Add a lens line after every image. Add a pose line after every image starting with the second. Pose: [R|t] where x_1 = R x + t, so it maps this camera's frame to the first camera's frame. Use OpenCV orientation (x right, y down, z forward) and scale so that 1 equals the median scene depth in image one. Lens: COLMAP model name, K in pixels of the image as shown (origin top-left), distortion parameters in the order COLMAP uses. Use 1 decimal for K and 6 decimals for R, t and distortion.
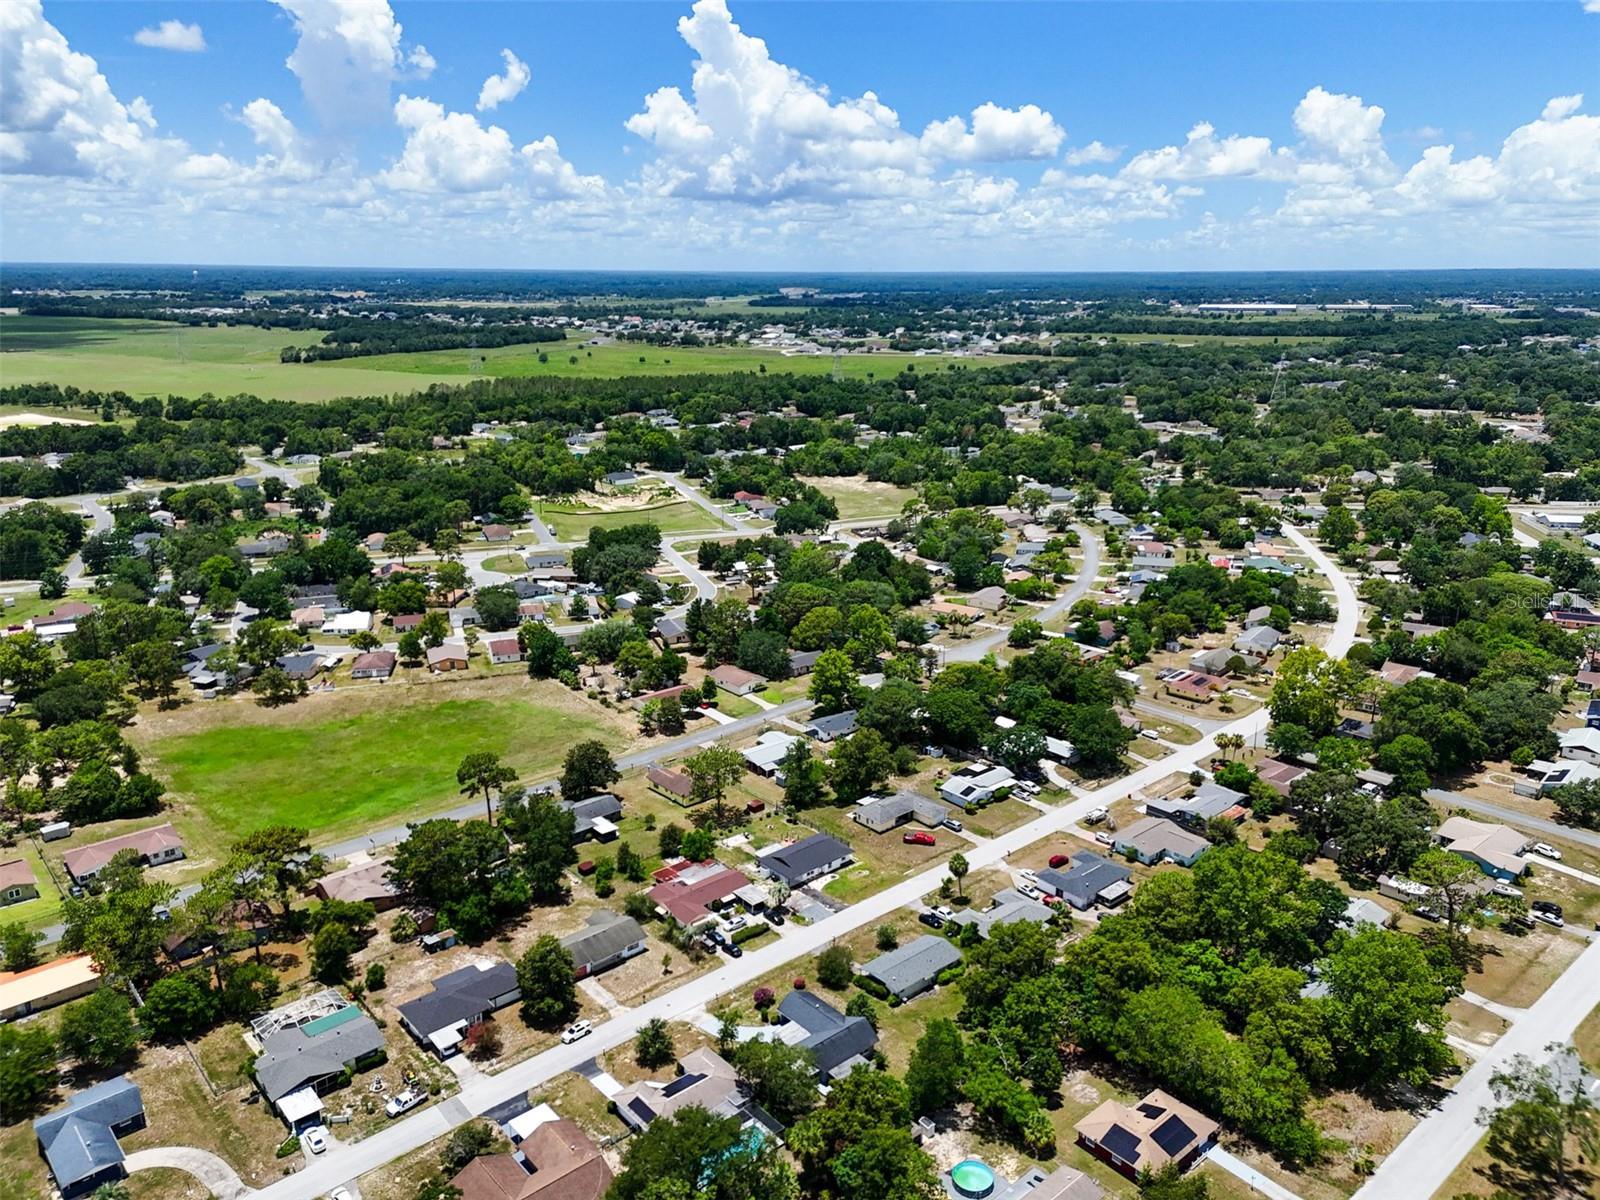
lens RADIAL K [[1167.2, 0, 802.3], [0, 1167.2, 613.8], [0, 0, 1]] dist [0.098410, -0.076597]
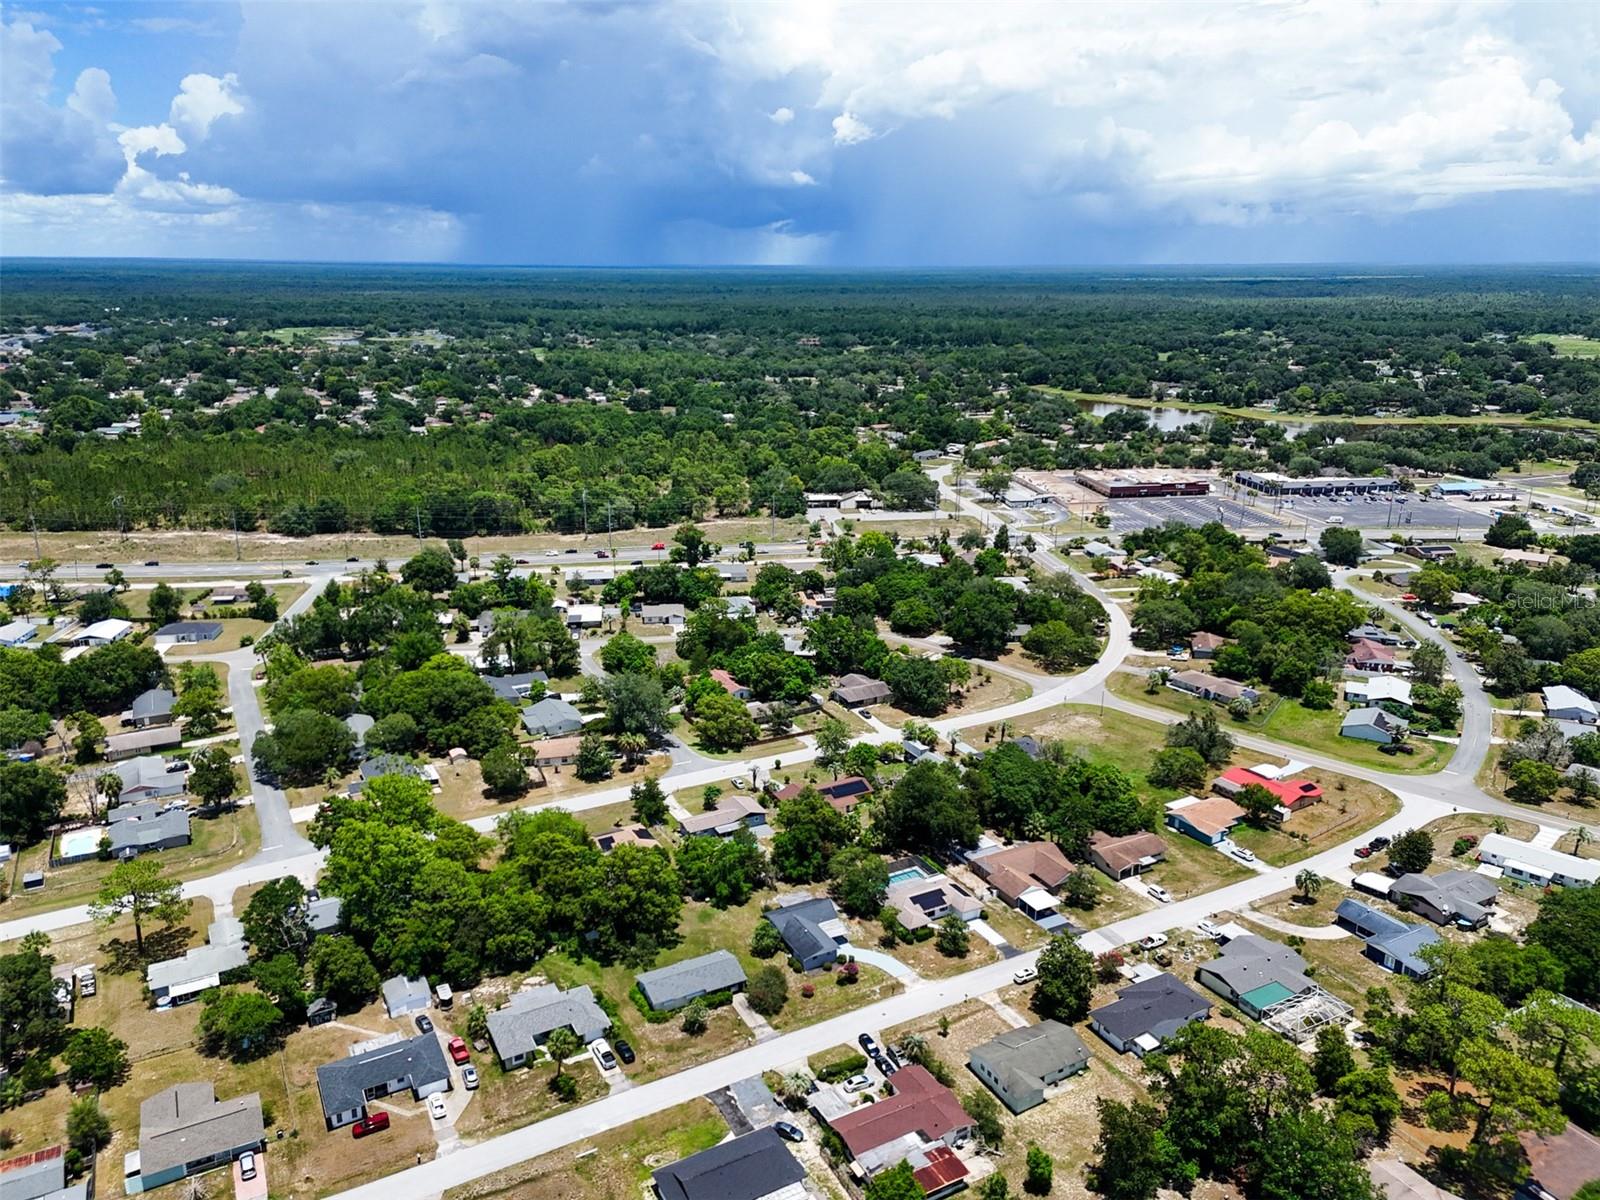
lens RADIAL K [[1167.2, 0, 806.9], [0, 1167.2, 592.1], [0, 0, 1]] dist [0.098410, -0.076597]
pose [[-0.976514, -0.065163, 0.205365, -0.141093], [0.054304, 0.847957, 0.527276, -0.376657], [-0.208500, 0.526045, -0.824503, 1.270282]]
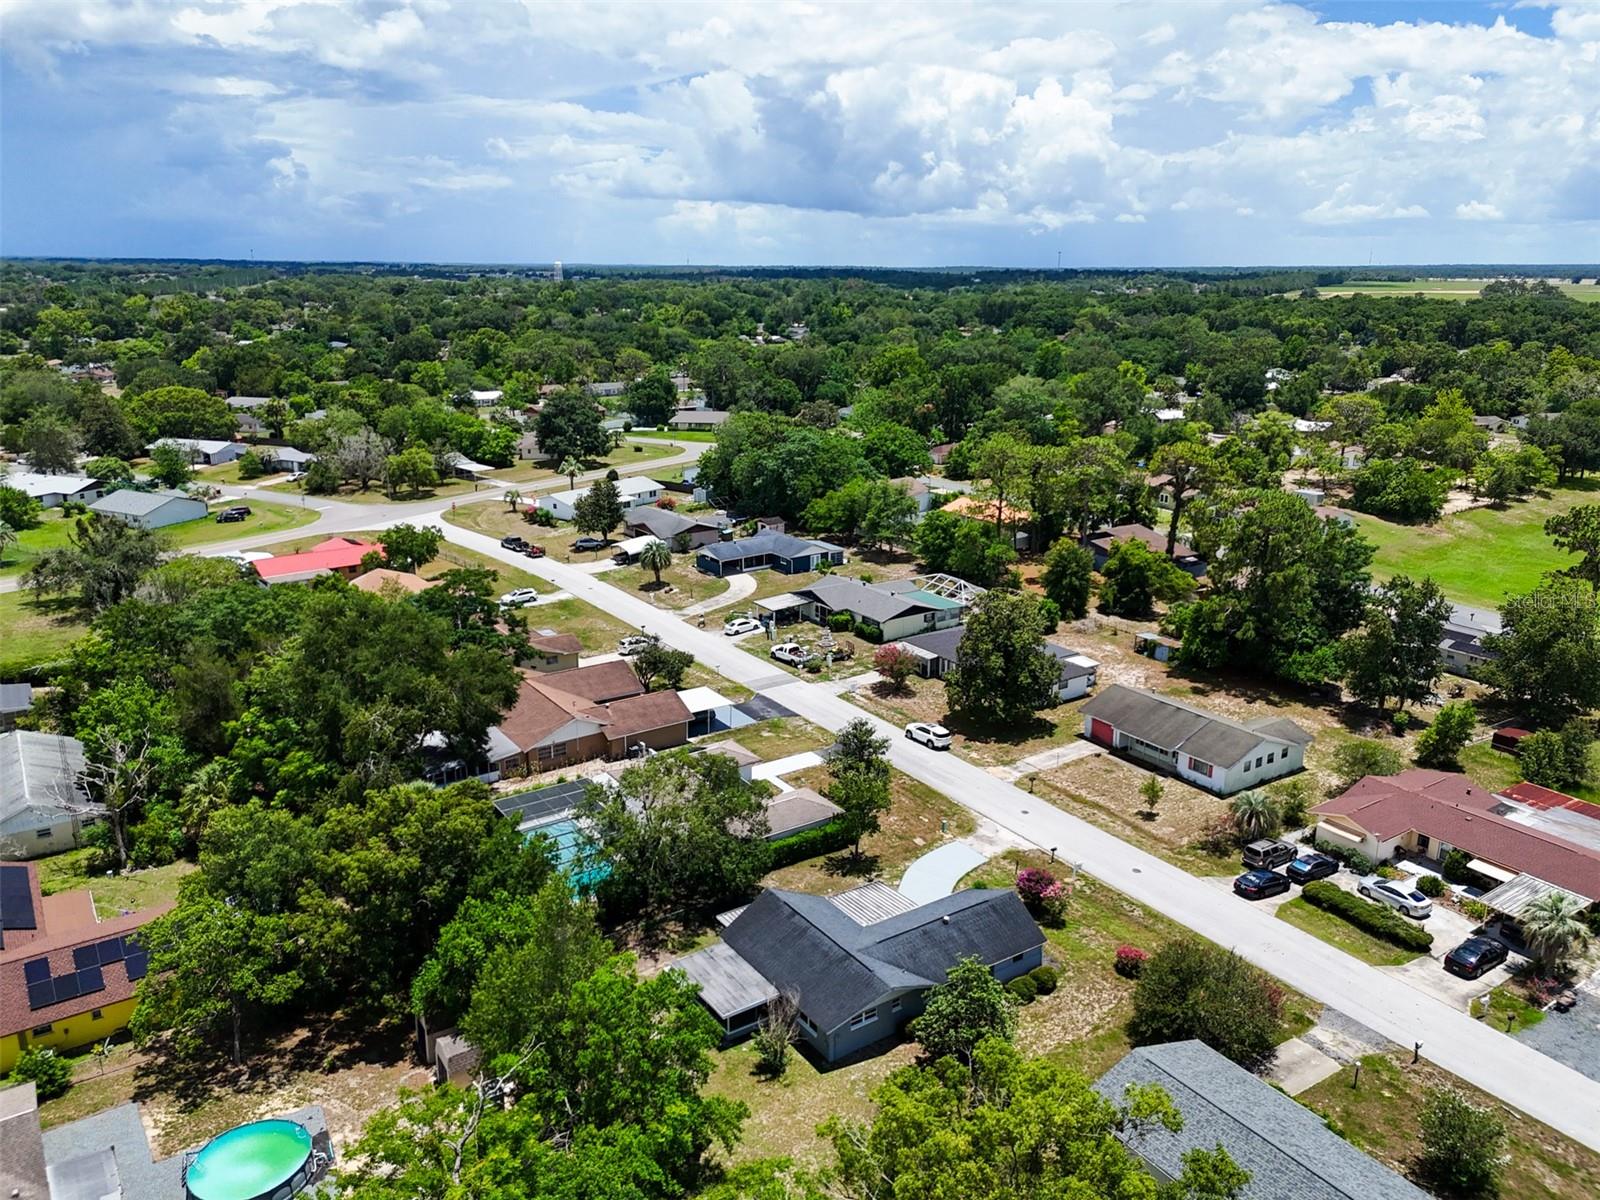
lens RADIAL K [[1167.2, 0, 797.9], [0, 1167.2, 602.7], [0, 0, 1]] dist [0.098410, -0.076597]
pose [[-0.117102, 0.268229, -0.956212, 0.257535], [-0.287035, 0.912603, 0.291147, 0.104639], [0.950736, 0.308560, -0.029877, 0.682242]]
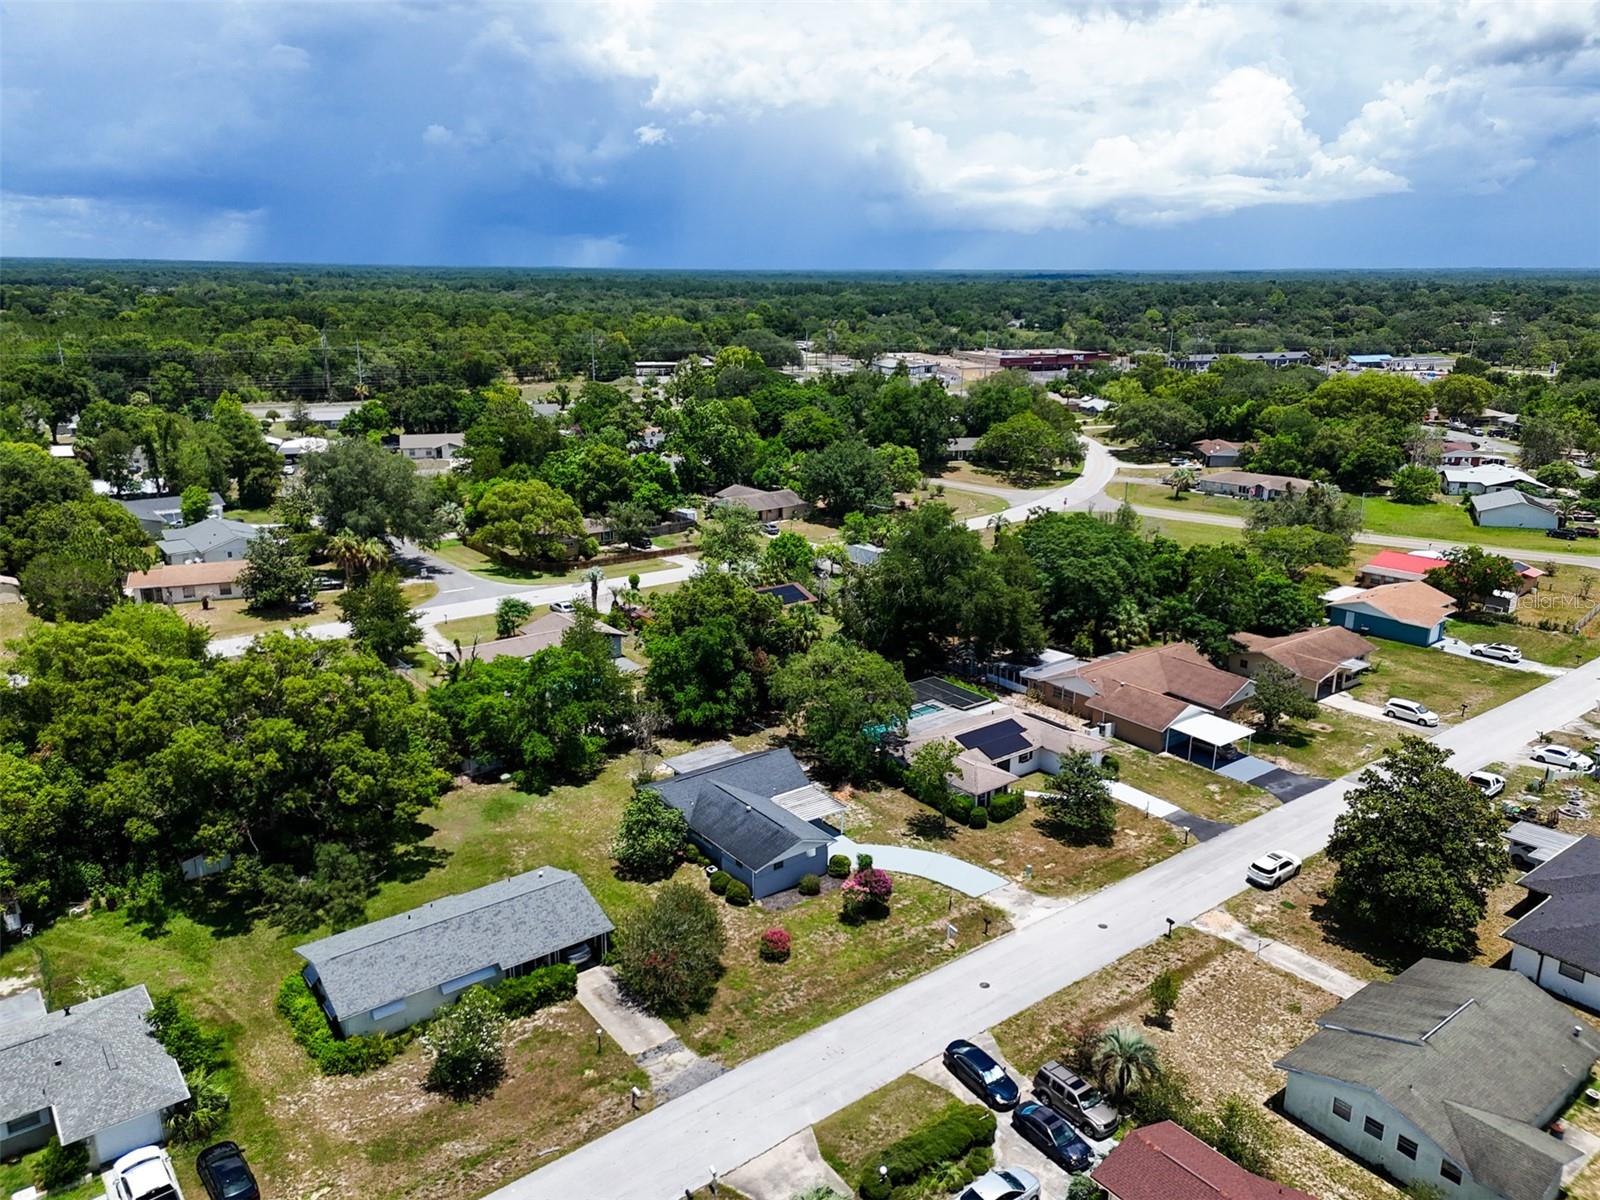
lens RADIAL K [[1167.2, 0, 807.6], [0, 1167.2, 590.6], [0, 0, 1]] dist [0.098410, -0.076597]
pose [[-0.998437, -0.026330, 0.049308, -0.022163], [0.003644, 0.849576, 0.527454, 0.014656], [-0.055778, 0.526809, -0.848152, 0.978737]]
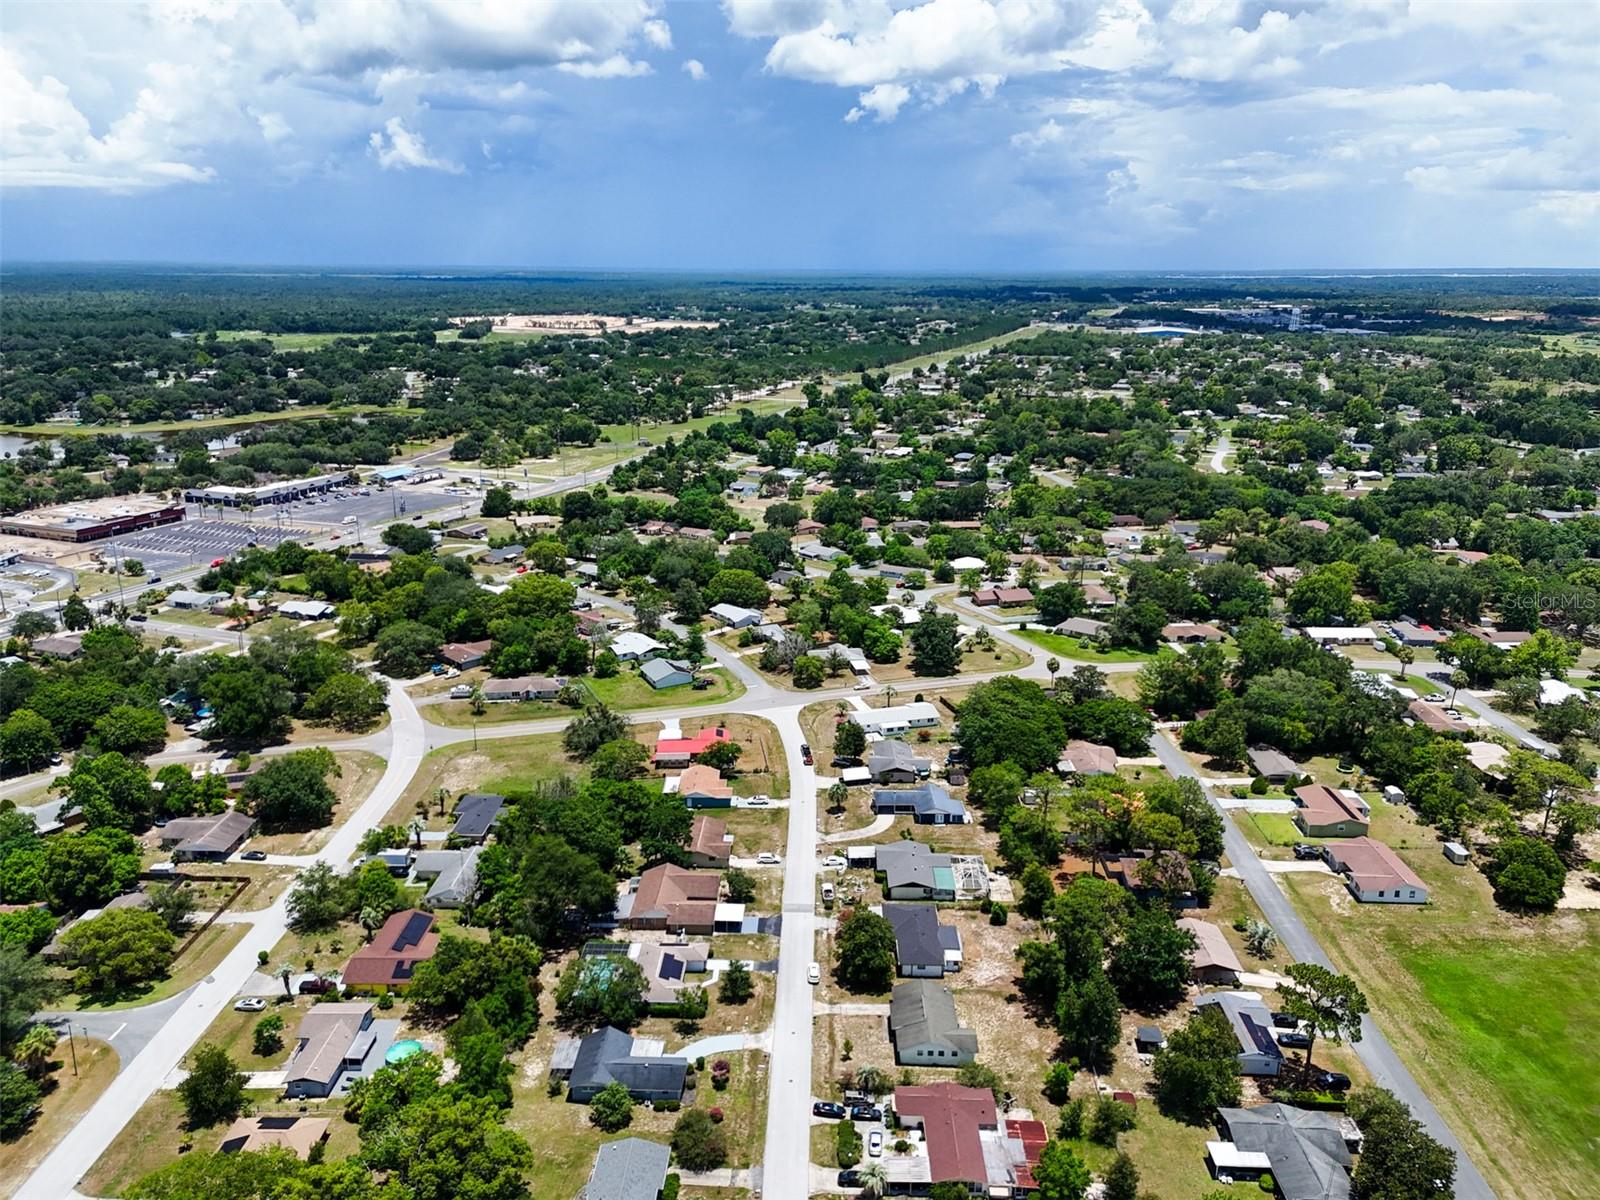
lens RADIAL K [[1167.2, 0, 796.7], [0, 1167.2, 598.0], [0, 0, 1]] dist [0.098410, -0.076597]
pose [[-0.676805, 0.192632, -0.710512, 0.378596], [-0.216999, 0.870070, 0.442595, -0.304780], [0.703453, 0.453731, -0.547067, 1.037725]]
